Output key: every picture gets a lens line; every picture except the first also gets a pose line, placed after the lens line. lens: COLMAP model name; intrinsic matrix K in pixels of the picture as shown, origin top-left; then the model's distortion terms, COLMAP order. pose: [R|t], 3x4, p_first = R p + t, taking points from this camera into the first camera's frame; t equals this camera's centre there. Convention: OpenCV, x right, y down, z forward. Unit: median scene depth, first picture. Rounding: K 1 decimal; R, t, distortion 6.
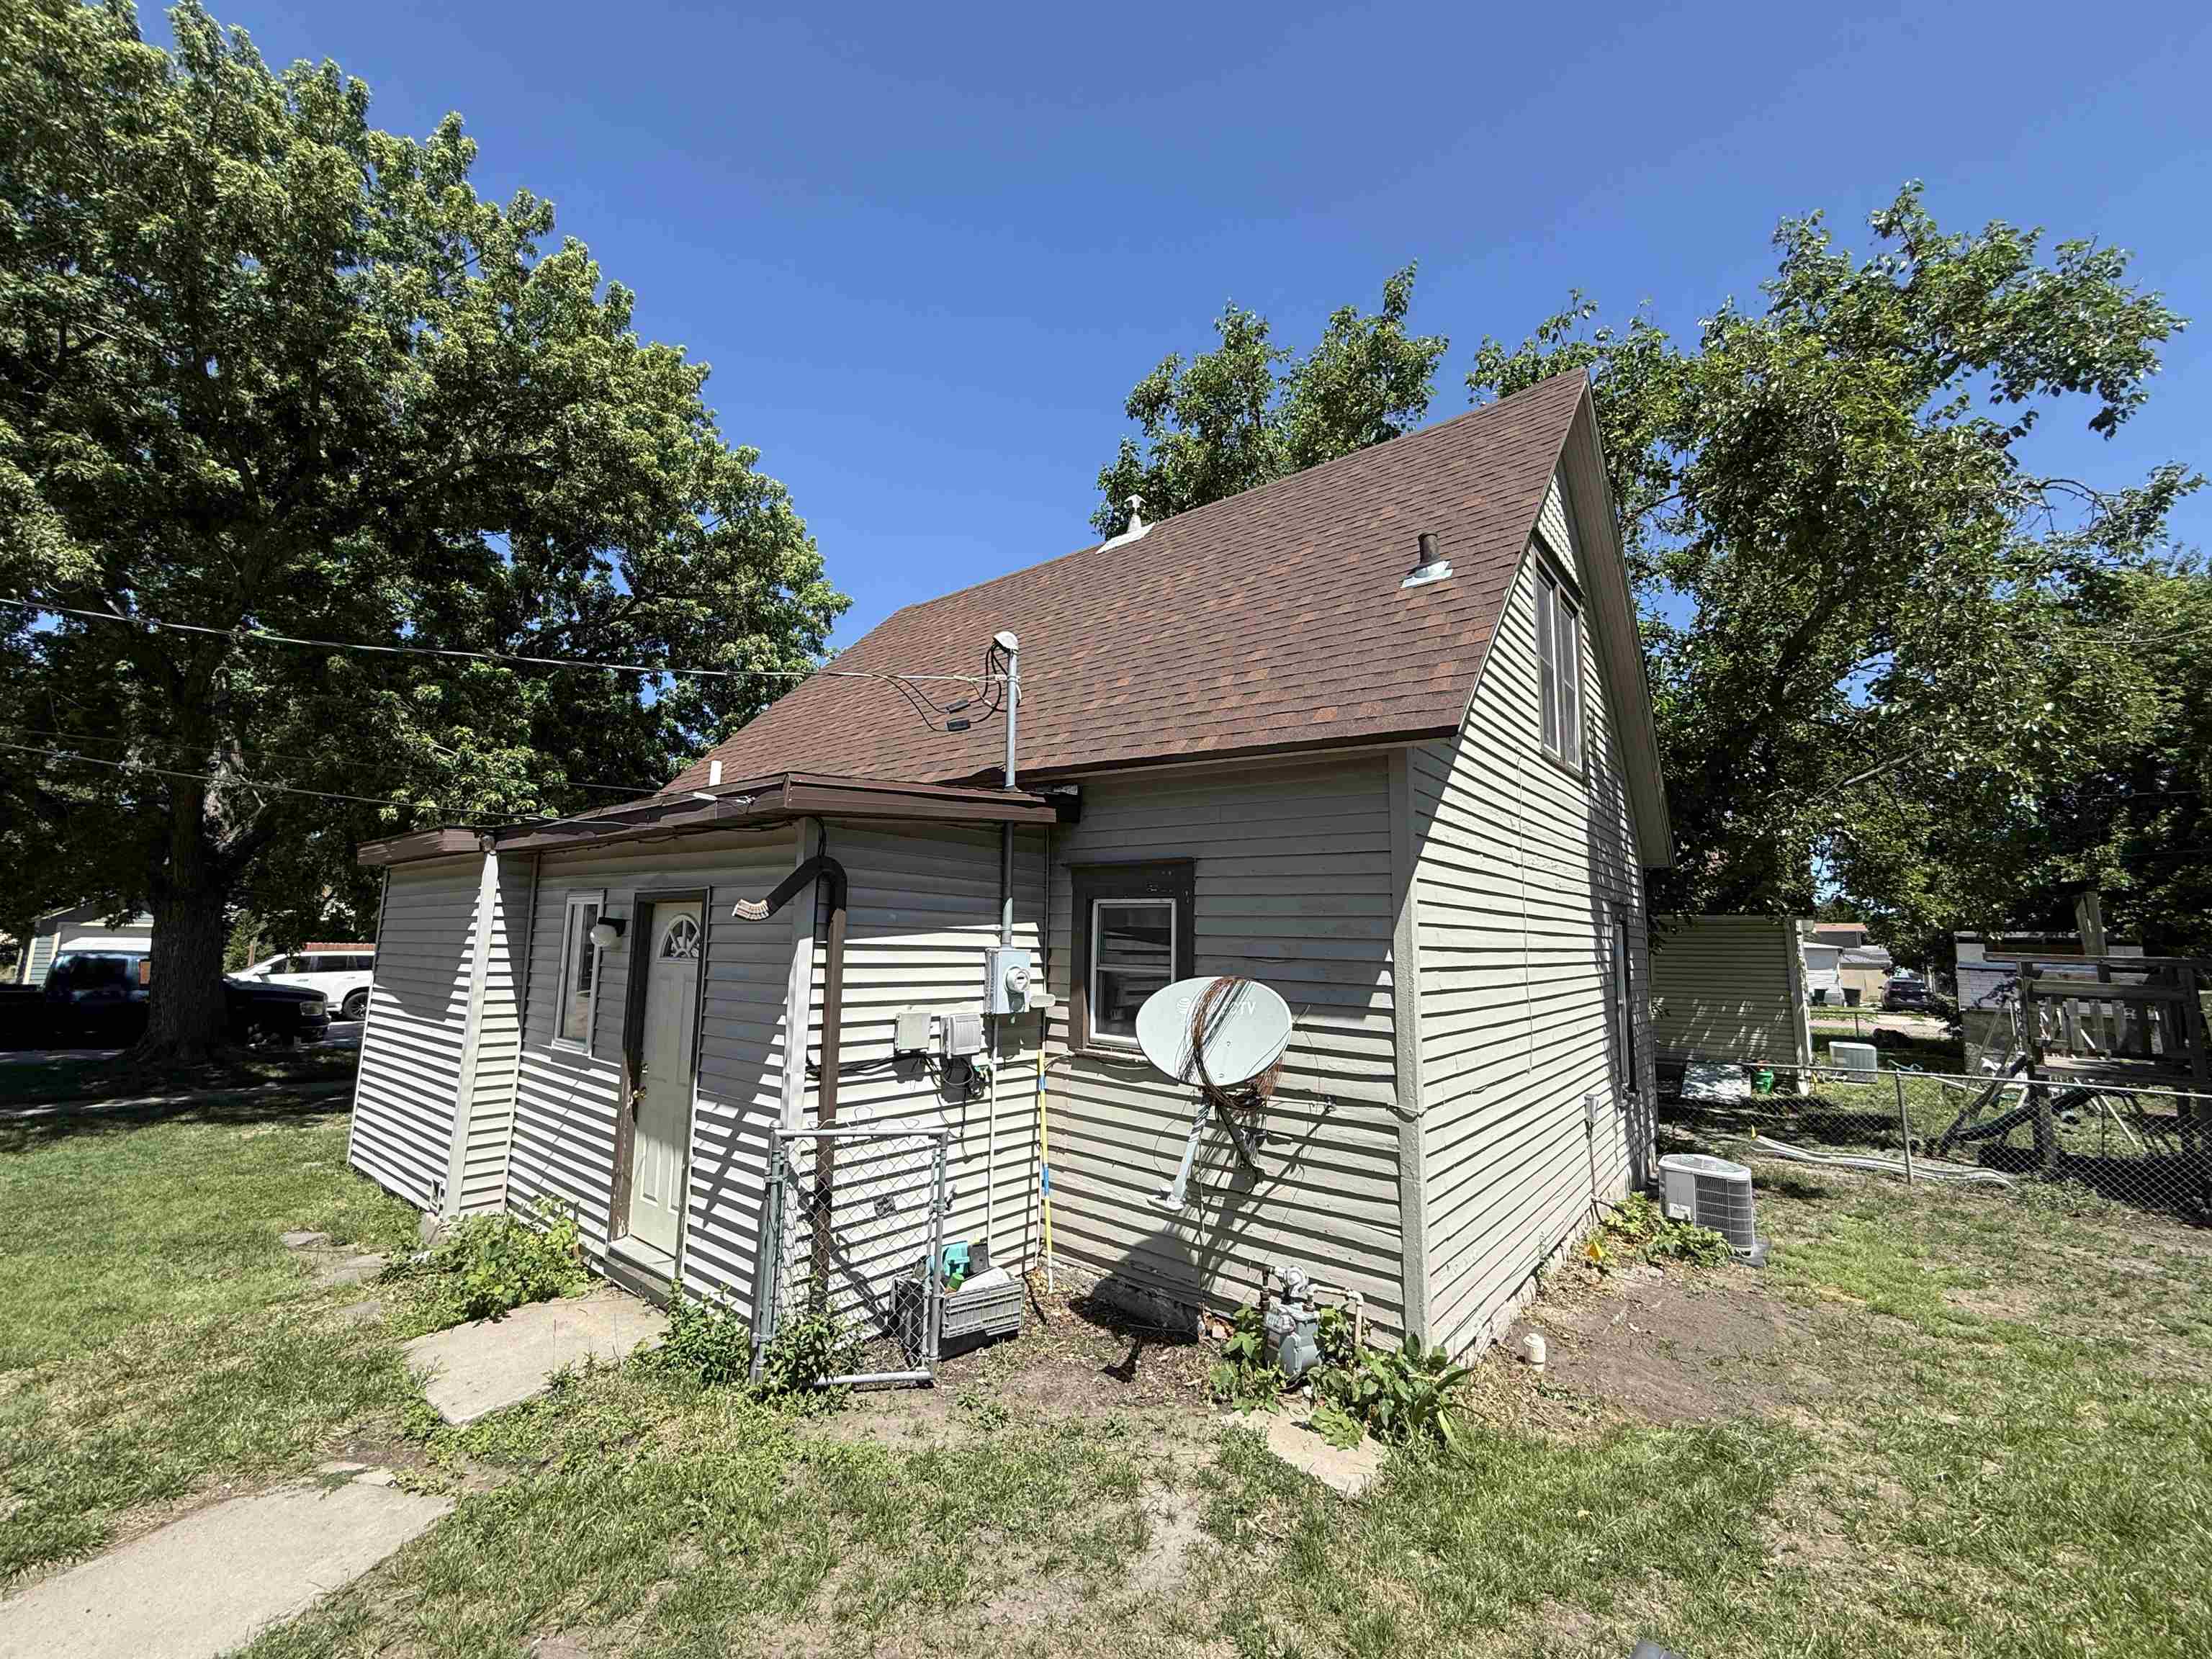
lens RADIAL K [[880.7, 0, 1102.7], [0, 880.7, 829.7], [0, 0, 1]] dist [-0.000104, -0.000356]
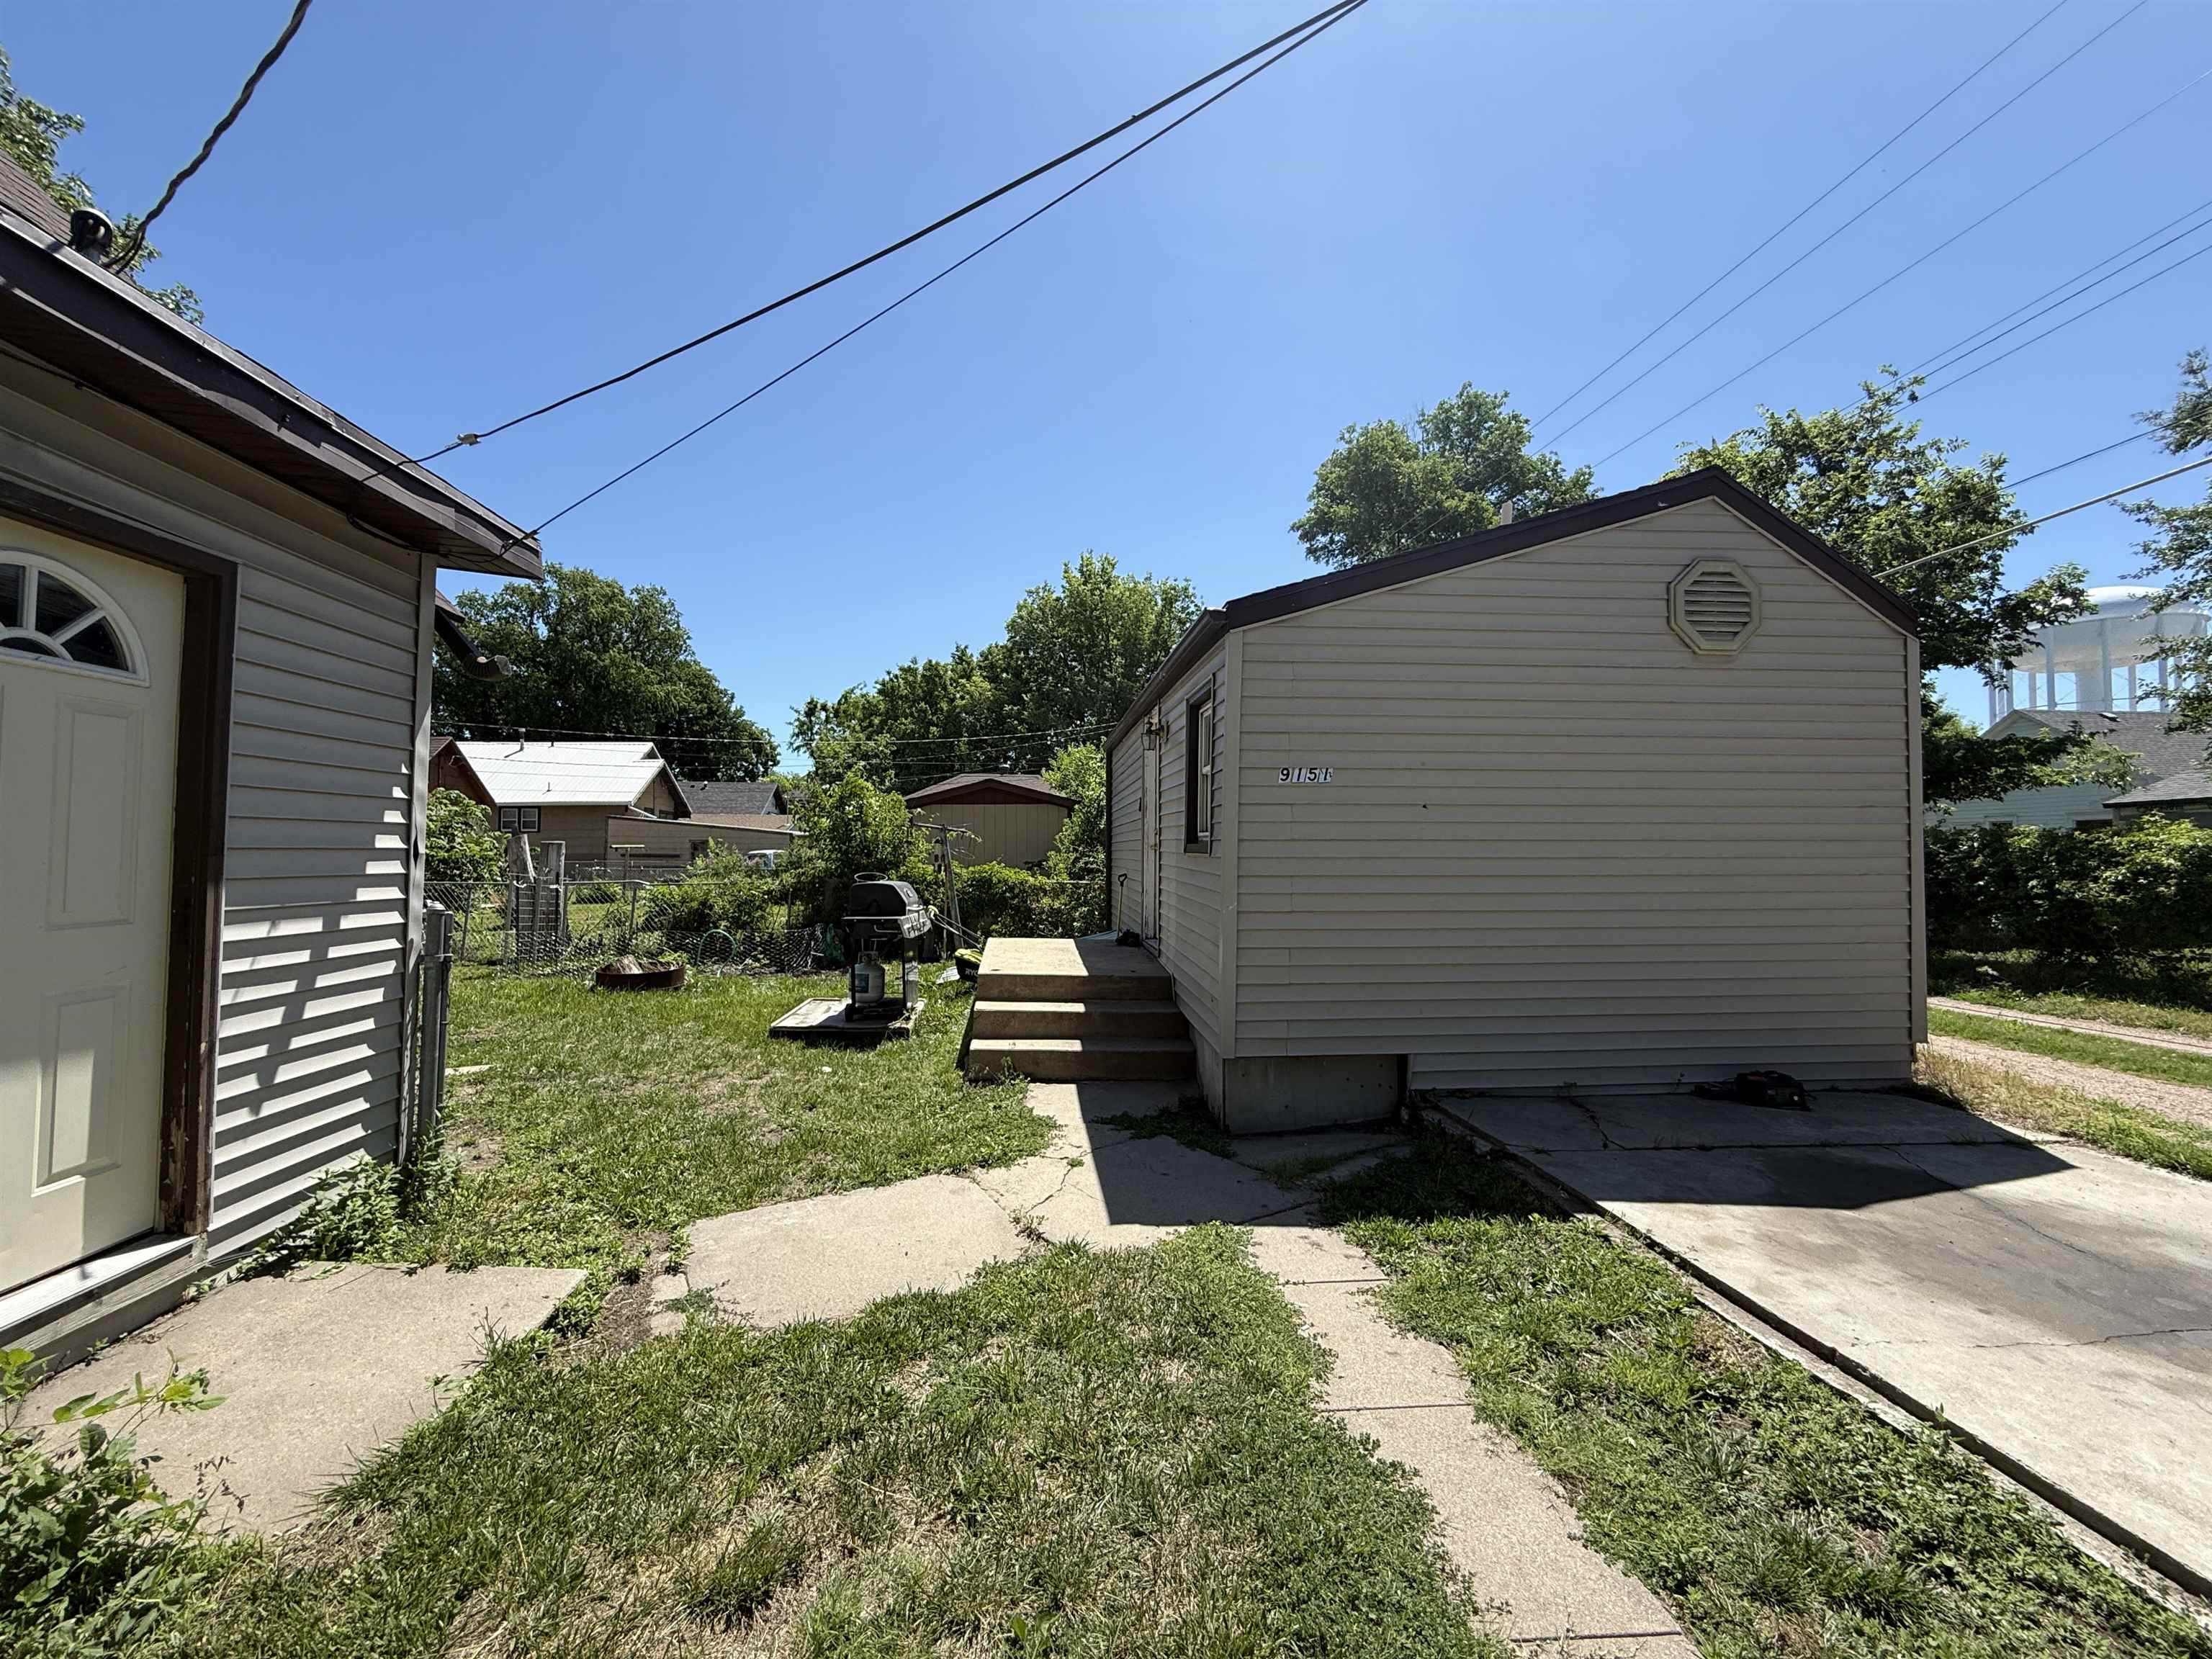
lens RADIAL K [[880.7, 0, 1103.2], [0, 880.7, 823.8], [0, 0, 1]] dist [-0.000104, -0.000356]
pose [[-0.681484, -0.000914, 0.731832, -1.334669], [-0.119725, 0.986666, -0.110256, 0.246259], [-0.721973, -0.162756, -0.672507, 1.029905]]
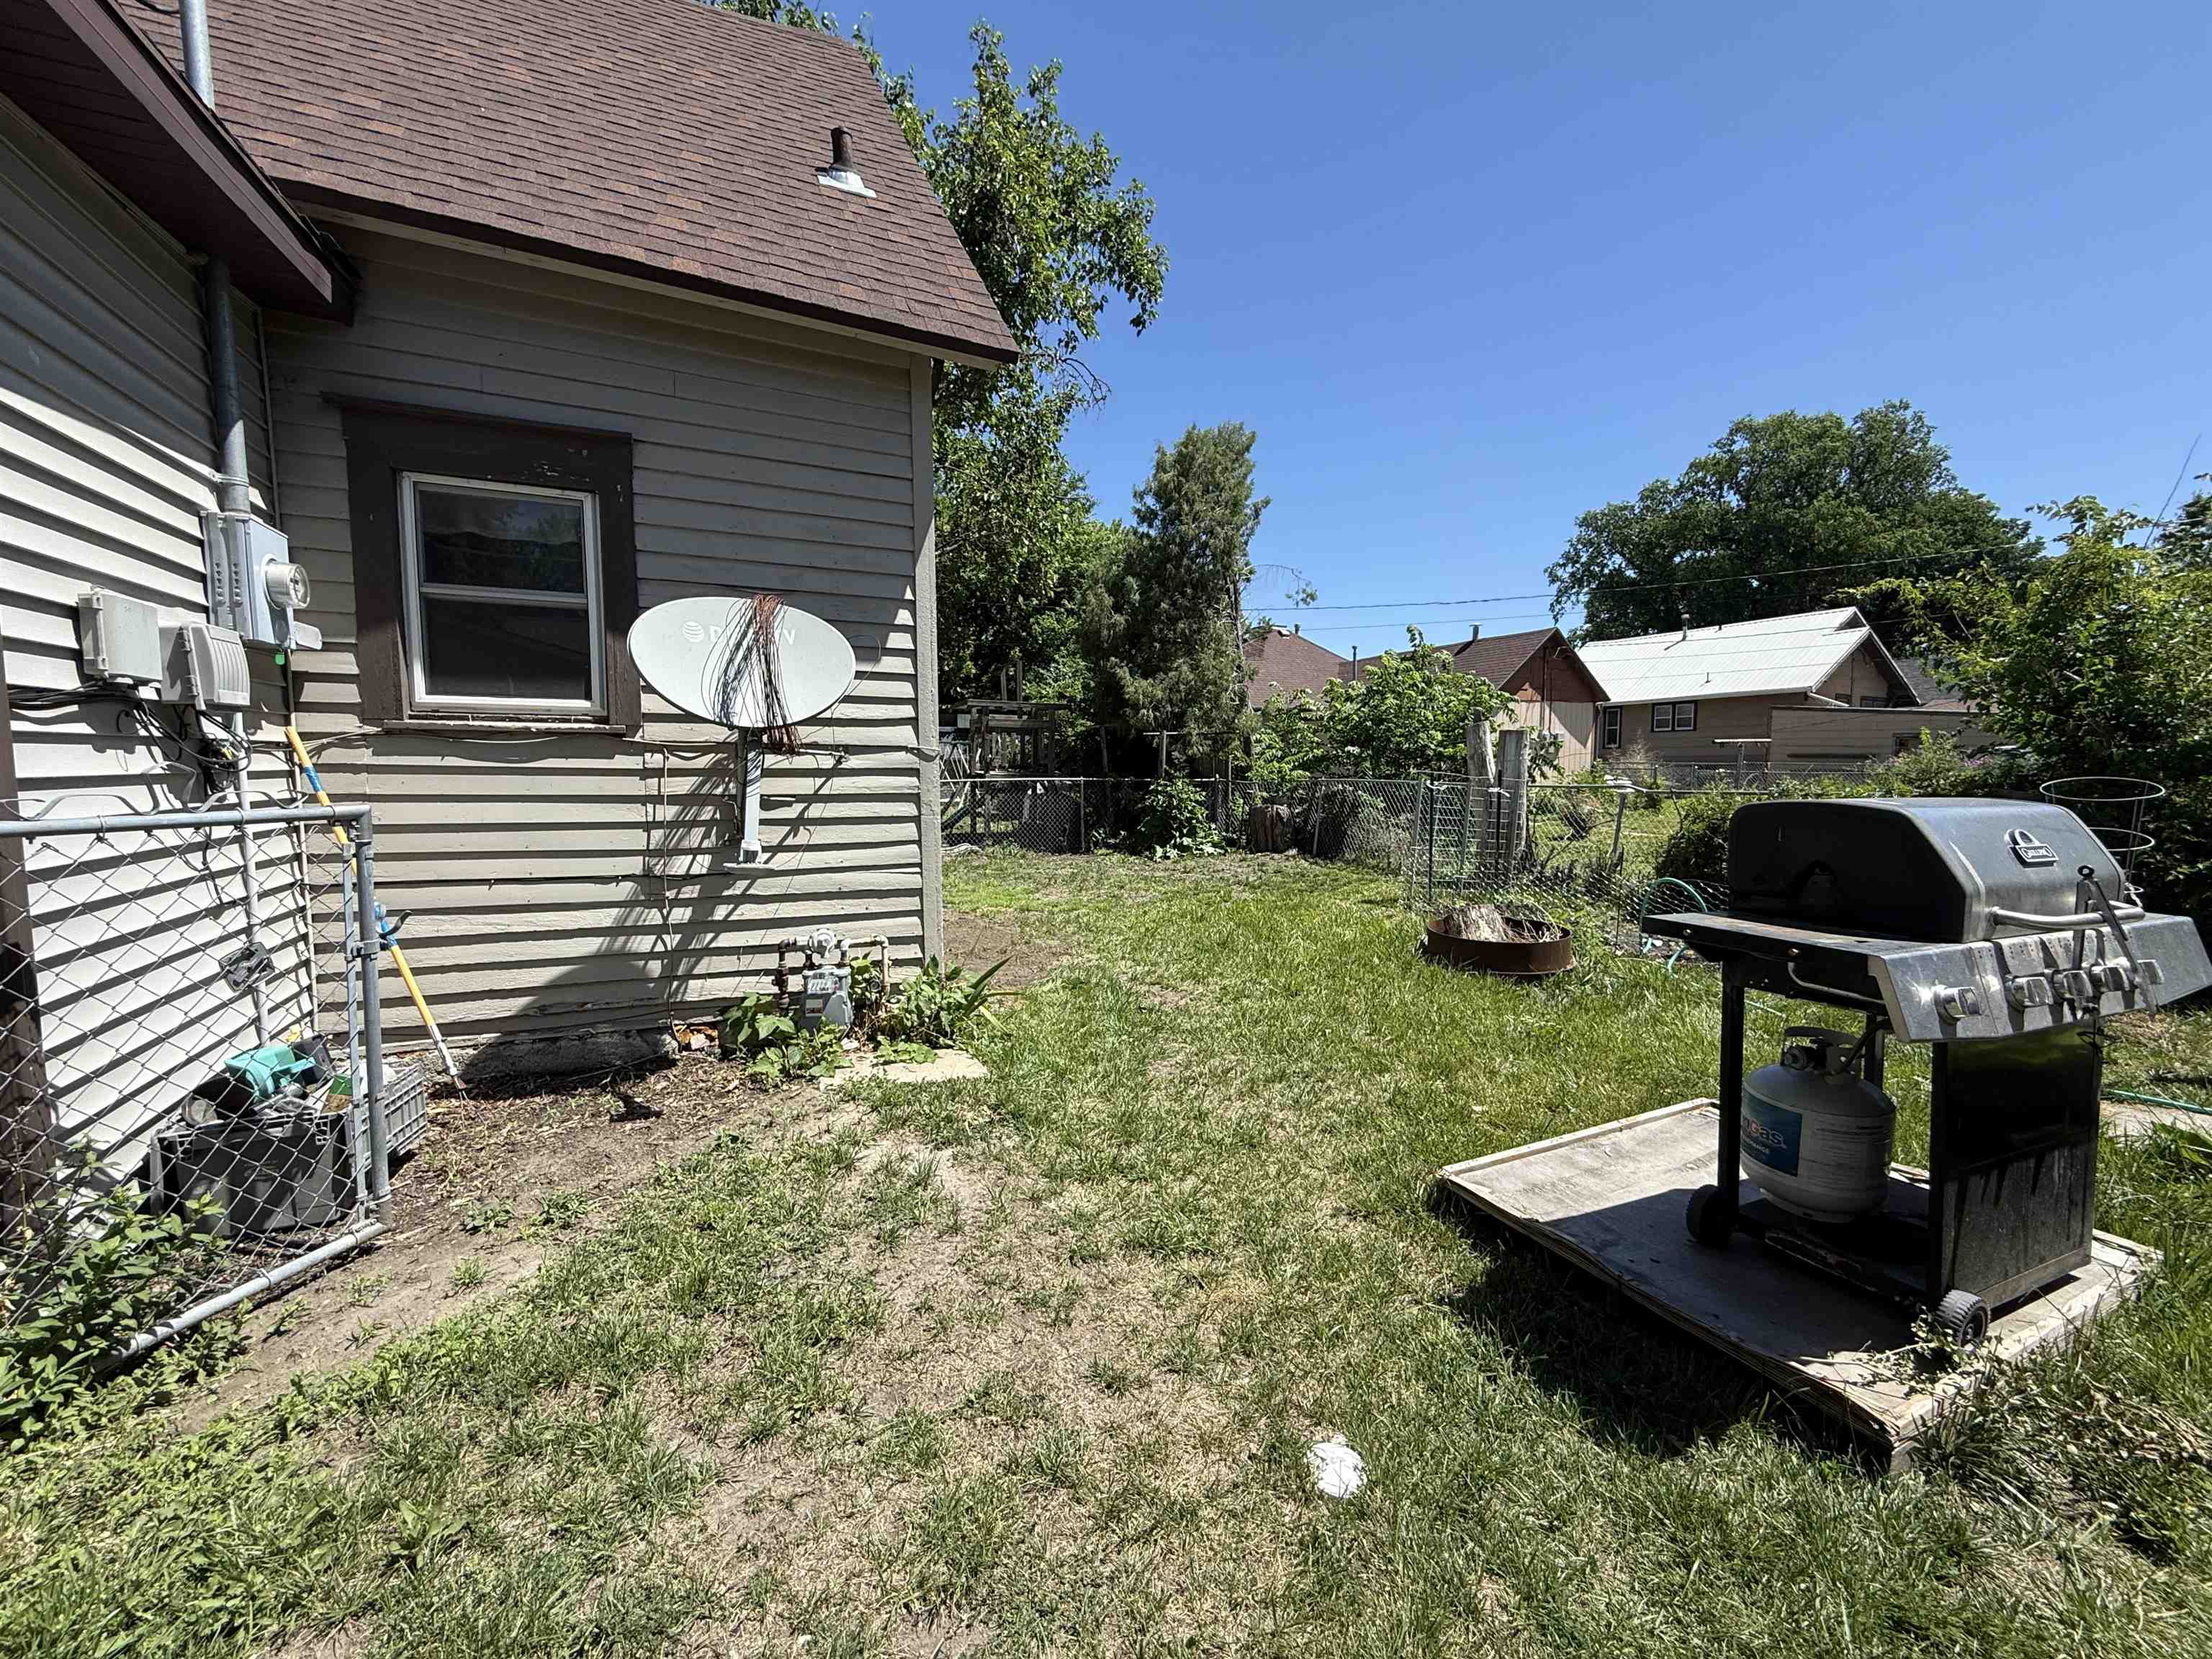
lens RADIAL K [[880.7, 0, 1093.4], [0, 880.7, 823.8], [0, 0, 1]] dist [-0.000104, -0.000356]
pose [[0.455733, -0.089890, 0.885566, -0.415823], [-0.105902, 0.982346, 0.154214, 0.206470], [-0.883794, -0.164064, 0.438168, 0.350142]]
